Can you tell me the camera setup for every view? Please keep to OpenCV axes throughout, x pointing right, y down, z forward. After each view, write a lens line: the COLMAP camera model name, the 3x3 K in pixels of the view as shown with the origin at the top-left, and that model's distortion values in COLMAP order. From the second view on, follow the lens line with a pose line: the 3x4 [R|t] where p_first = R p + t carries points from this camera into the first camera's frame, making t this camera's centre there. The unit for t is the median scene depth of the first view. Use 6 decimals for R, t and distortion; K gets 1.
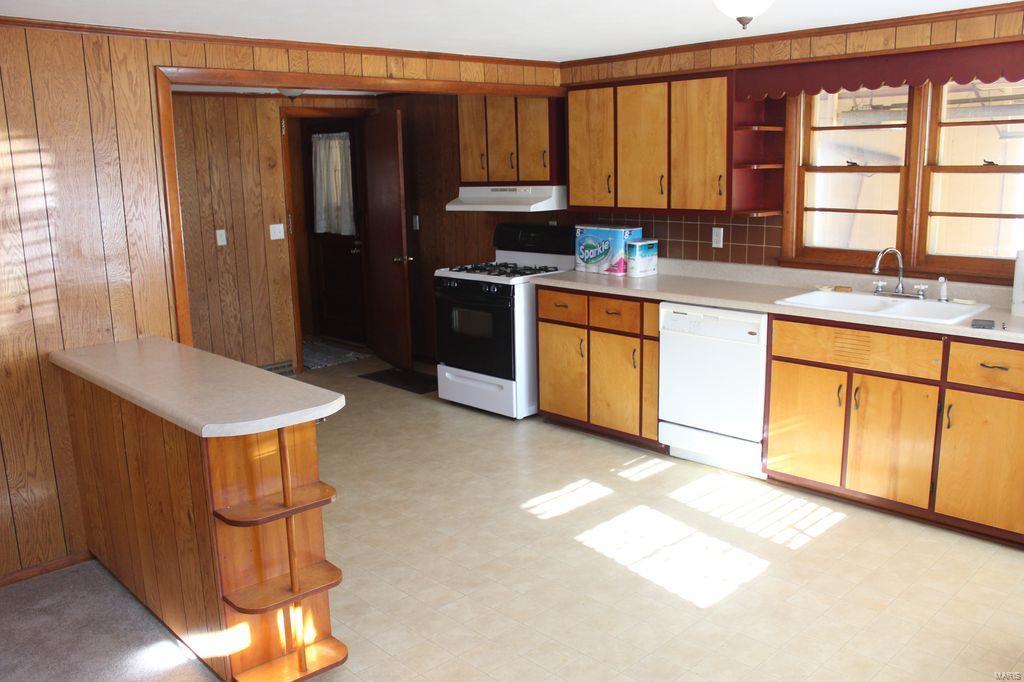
lens RADIAL K [[836.9, 0, 510.3], [0, 836.9, 337.3], [0, 0, 1]] dist [-0.132094, 0.064362]
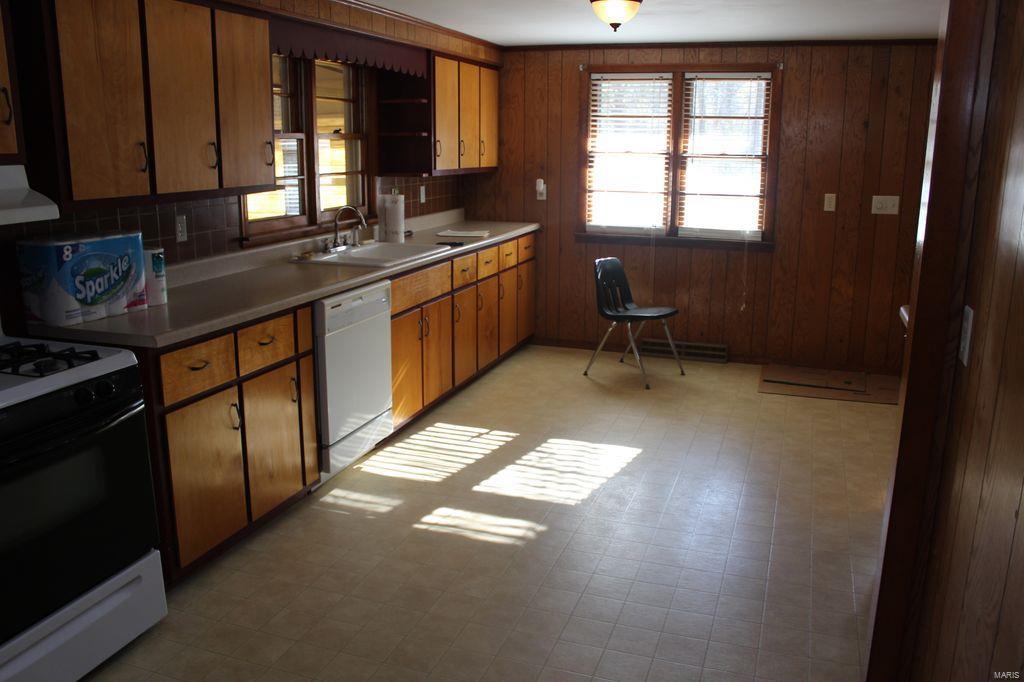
lens RADIAL K [[836.9, 0, 511.3], [0, 836.9, 342.9], [0, 0, 1]] dist [-0.132094, 0.064362]
pose [[-0.446921, -0.189363, 0.874302, -0.561826], [0.180776, 0.938058, 0.295580, -0.193324], [-0.876117, 0.290153, -0.385005, 1.084283]]
